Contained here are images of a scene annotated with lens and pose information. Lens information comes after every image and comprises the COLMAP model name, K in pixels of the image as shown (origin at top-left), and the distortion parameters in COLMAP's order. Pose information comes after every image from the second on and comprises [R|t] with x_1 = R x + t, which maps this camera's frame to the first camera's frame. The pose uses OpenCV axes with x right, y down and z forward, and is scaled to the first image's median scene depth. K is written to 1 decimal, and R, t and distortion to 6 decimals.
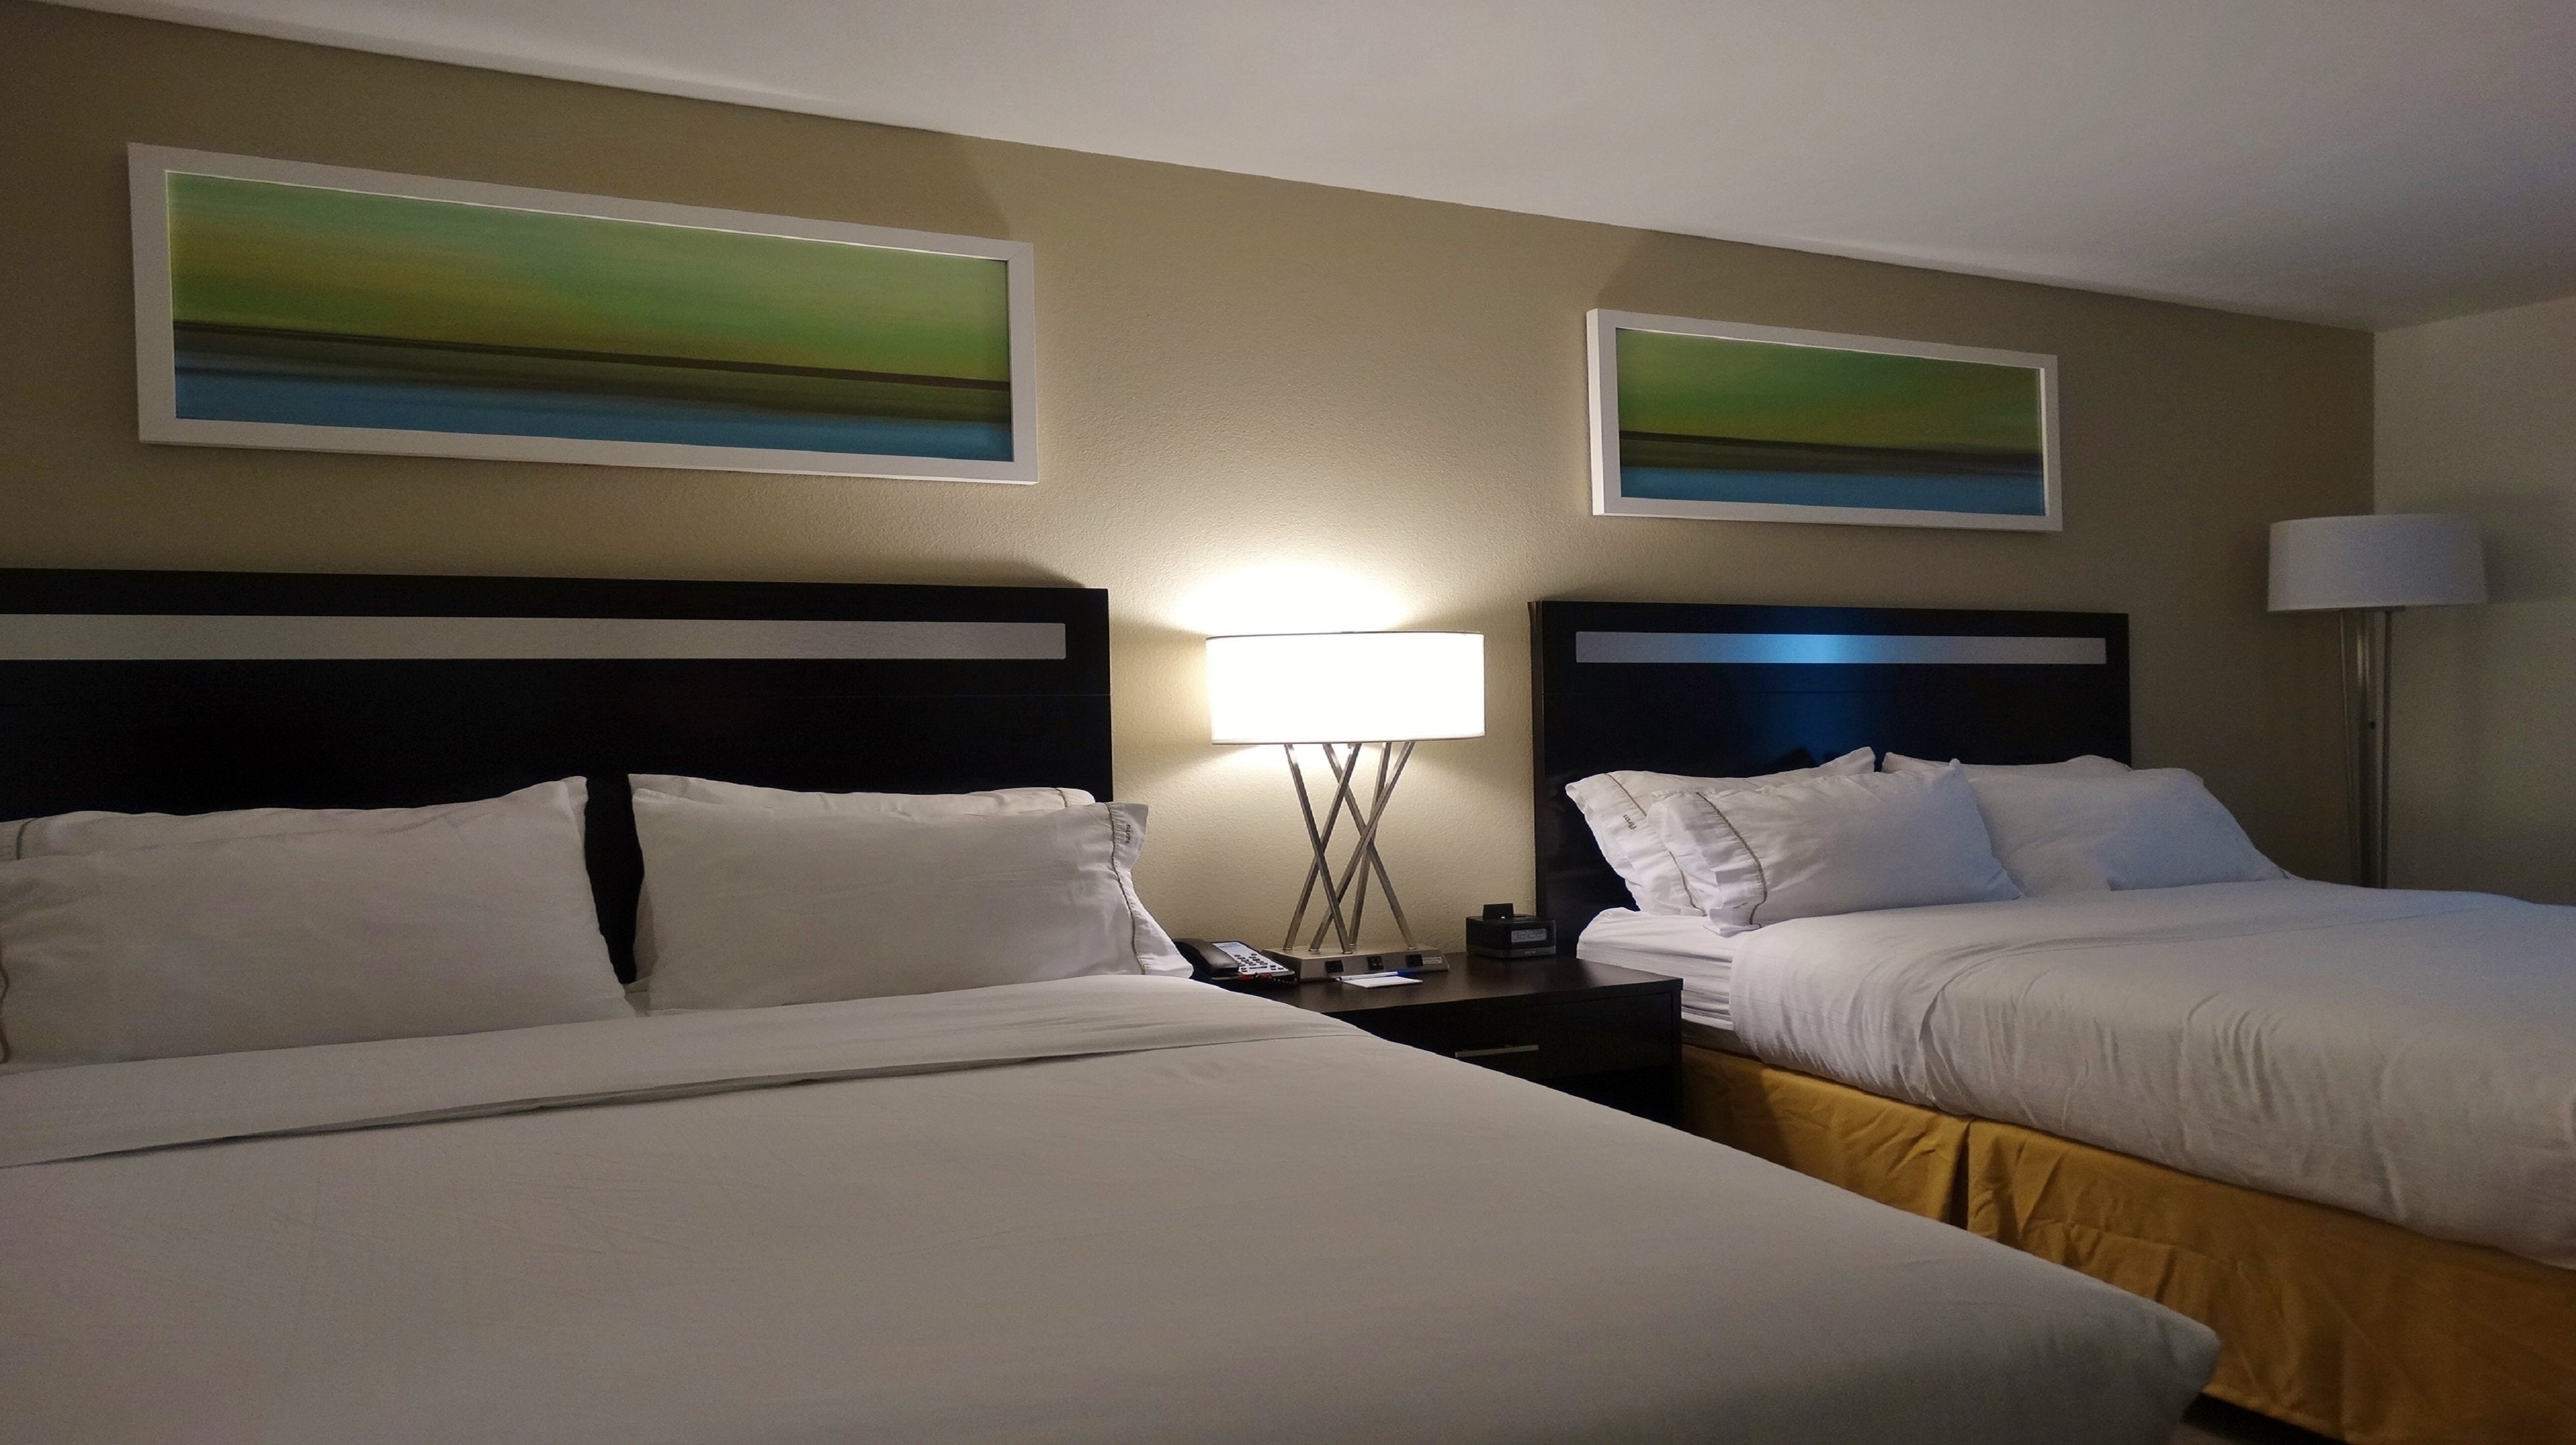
lens RADIAL K [[1564.3, 0, 1288.0], [0, 1564.3, 722.5], [0, 0, 1]] dist [0.000656, 0.000079]
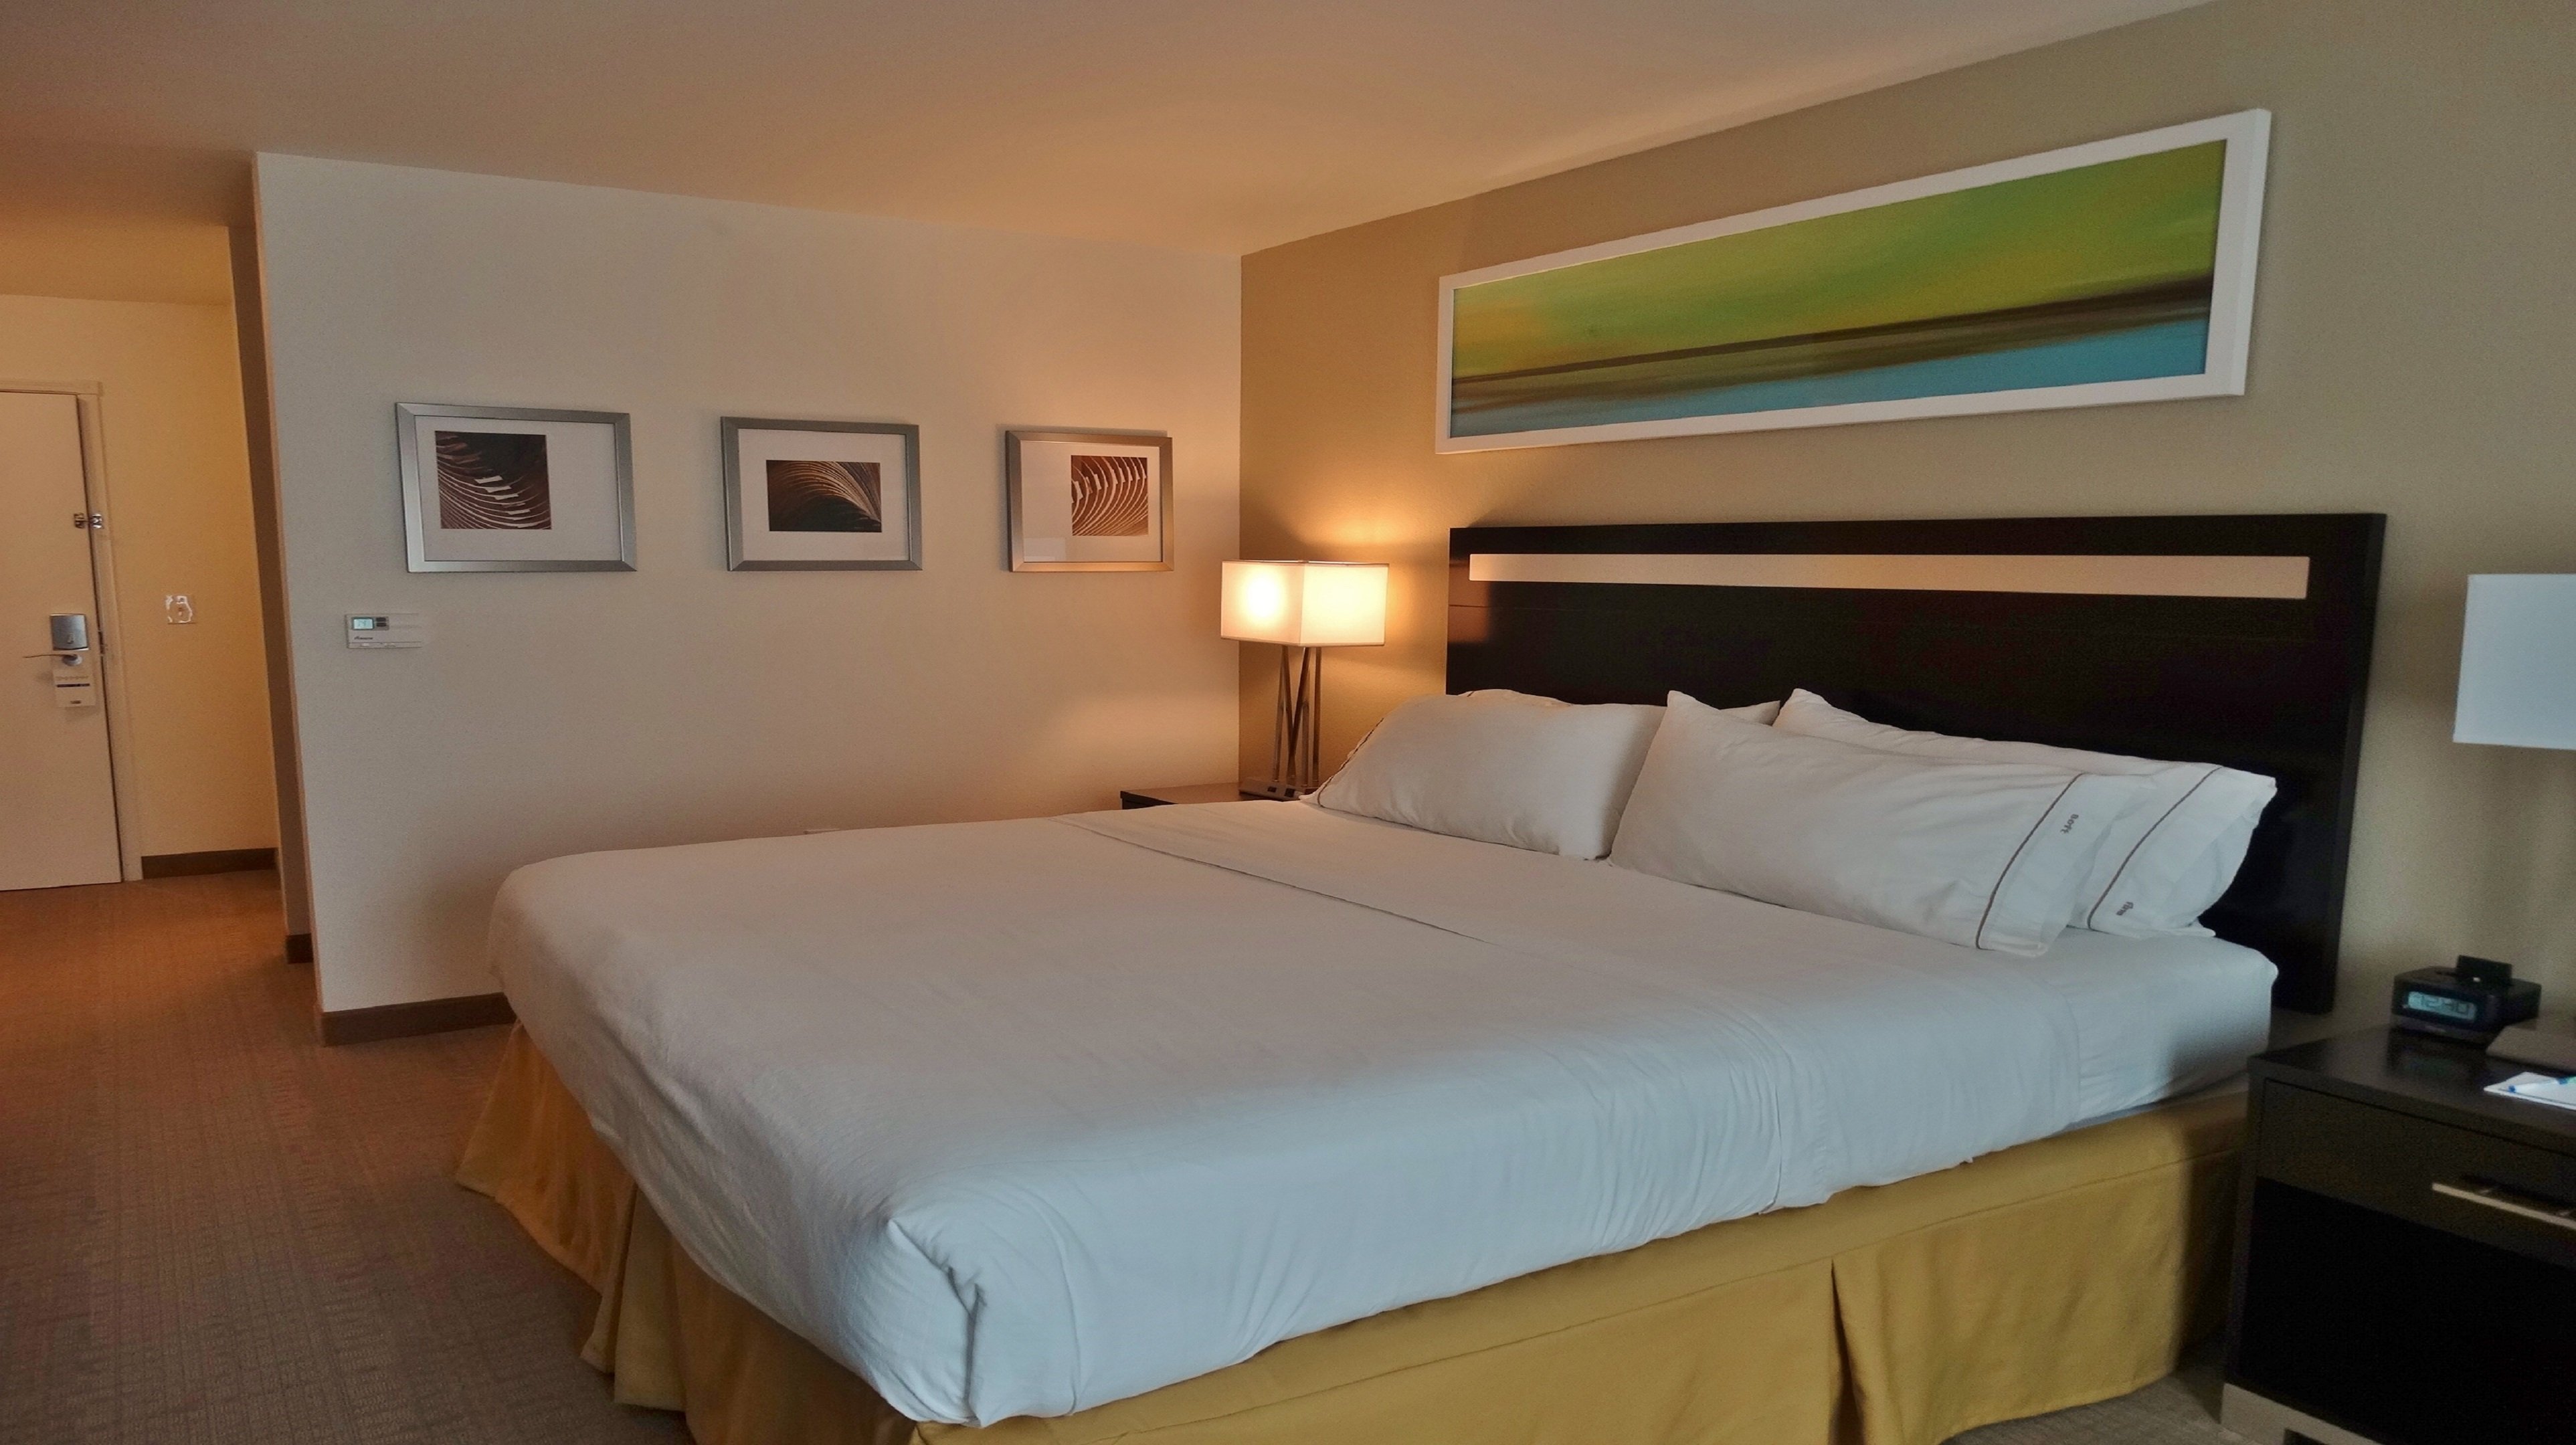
lens RADIAL K [[1884.4, 0, 1288.0], [0, 1884.4, 722.5], [0, 0, 1]] dist [0.002724, 0.000470]
pose [[0.139183, 0.076867, -0.987279, 1.058468], [-0.063023, 0.995649, 0.068634, -0.013516], [0.988259, 0.052669, 0.143422, 0.450969]]
